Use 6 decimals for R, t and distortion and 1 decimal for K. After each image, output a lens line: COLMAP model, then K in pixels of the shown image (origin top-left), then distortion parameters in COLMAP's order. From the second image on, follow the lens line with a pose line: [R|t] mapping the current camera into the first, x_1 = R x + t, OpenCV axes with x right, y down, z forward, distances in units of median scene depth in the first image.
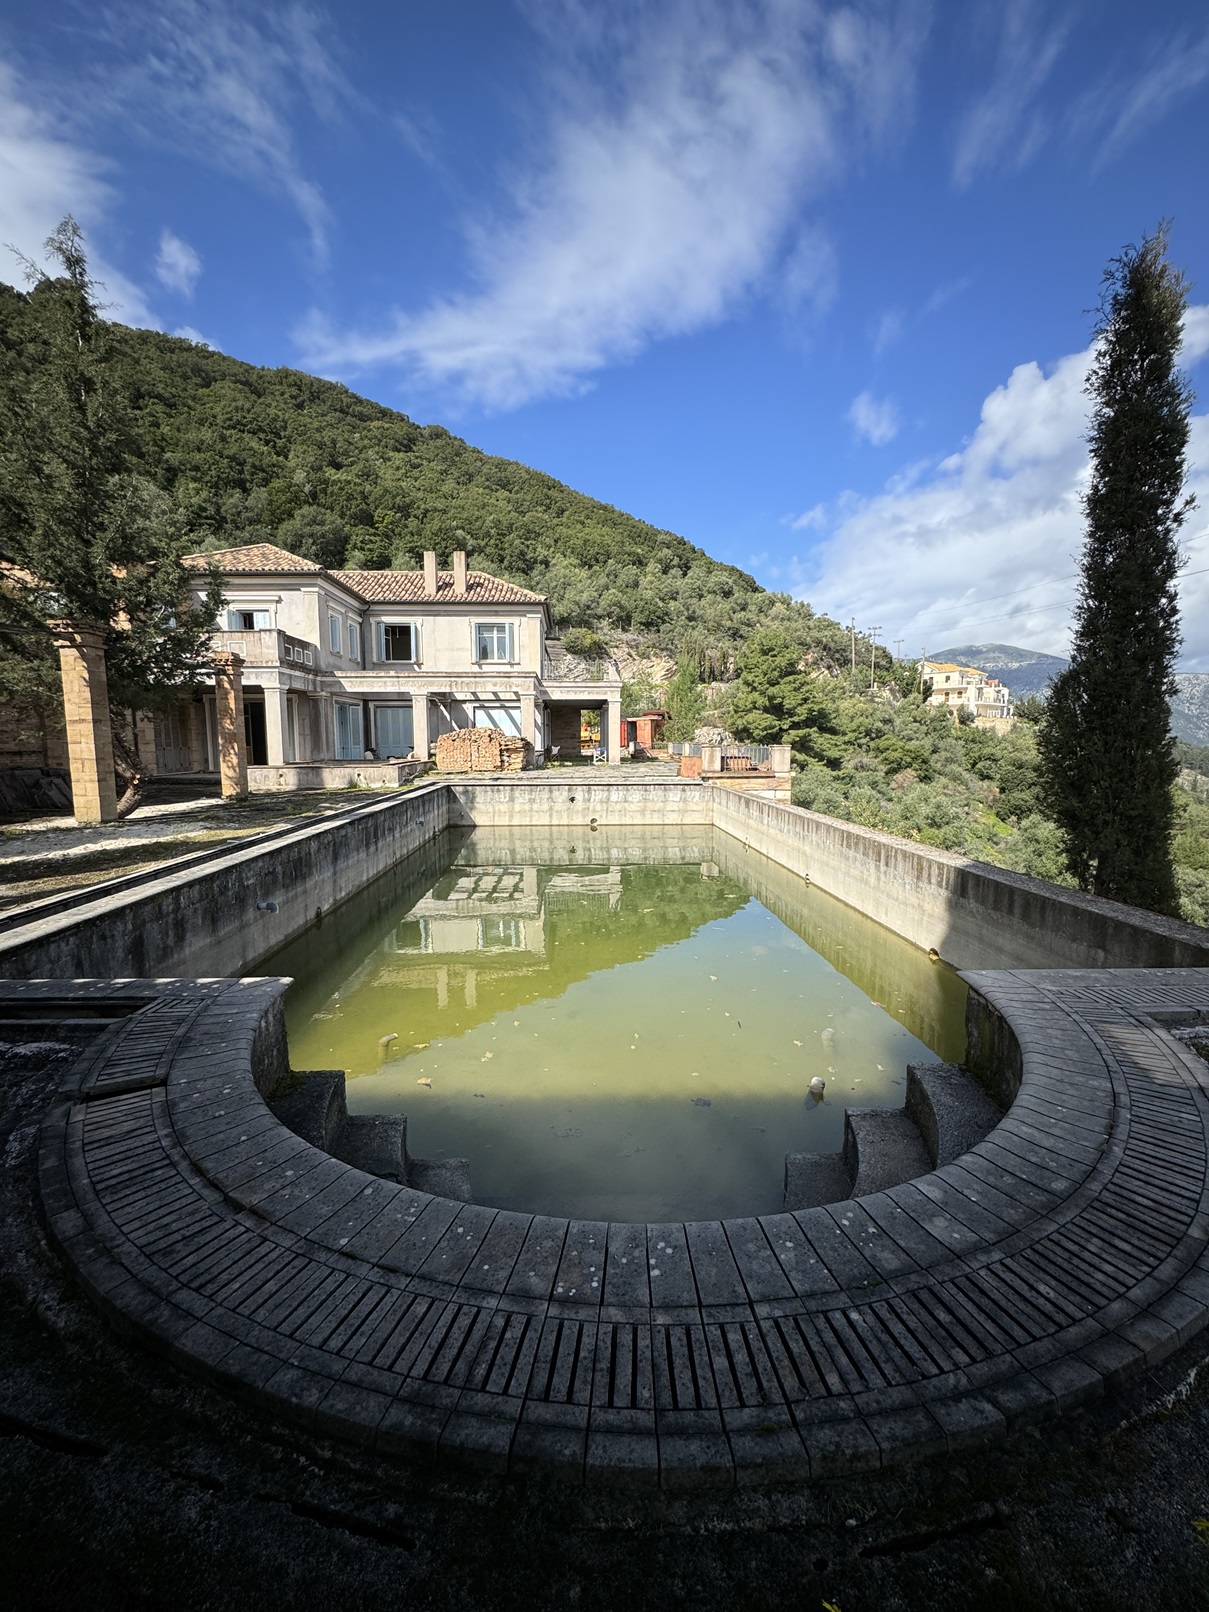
lens RADIAL K [[643.4, 0, 604.5], [0, 643.4, 806.0], [0, 0, 1]] dist [-0.001348, 0.000221]
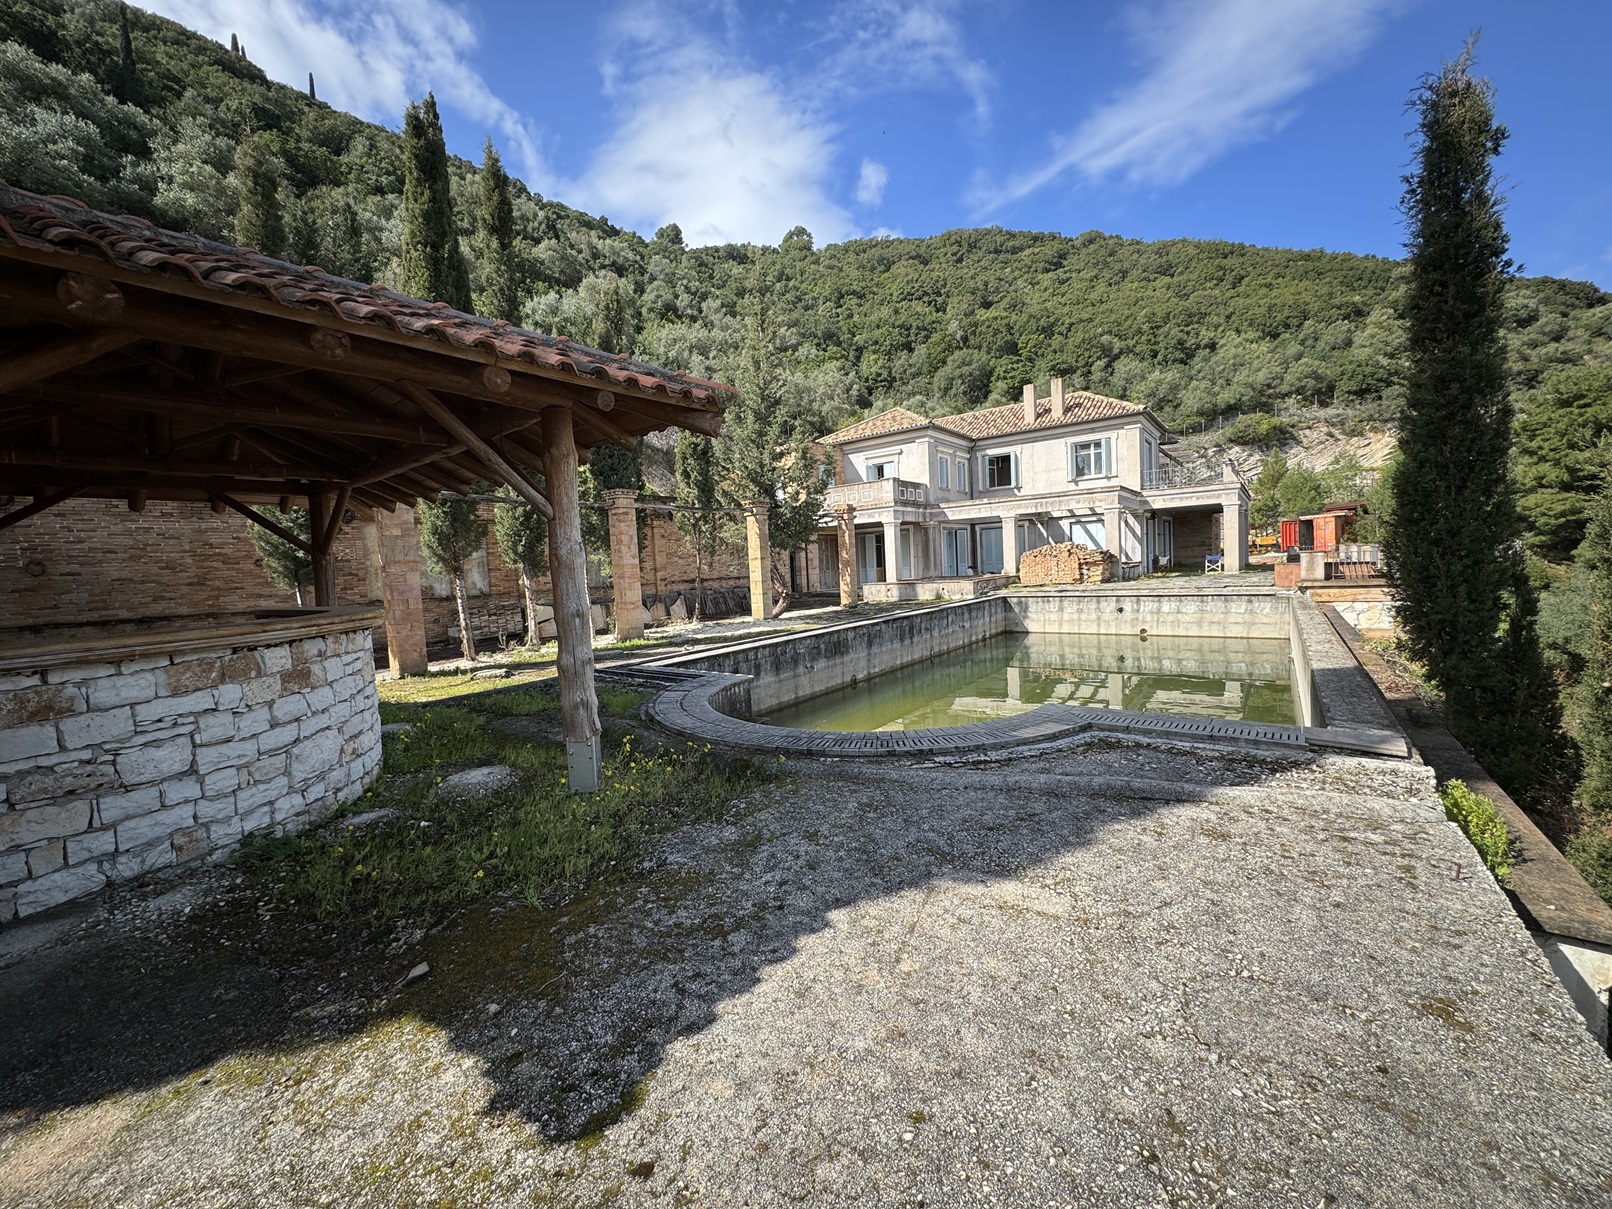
lens RADIAL K [[643.4, 0, 806.9], [0, 643.4, 601.0], [0, 0, 1]] dist [-0.001348, 0.000221]
pose [[0.774616, 0.000380, -0.632432, 0.127069], [-0.018732, 0.999575, -0.022343, 0.004802], [0.632154, 0.029154, 0.774294, -0.077445]]
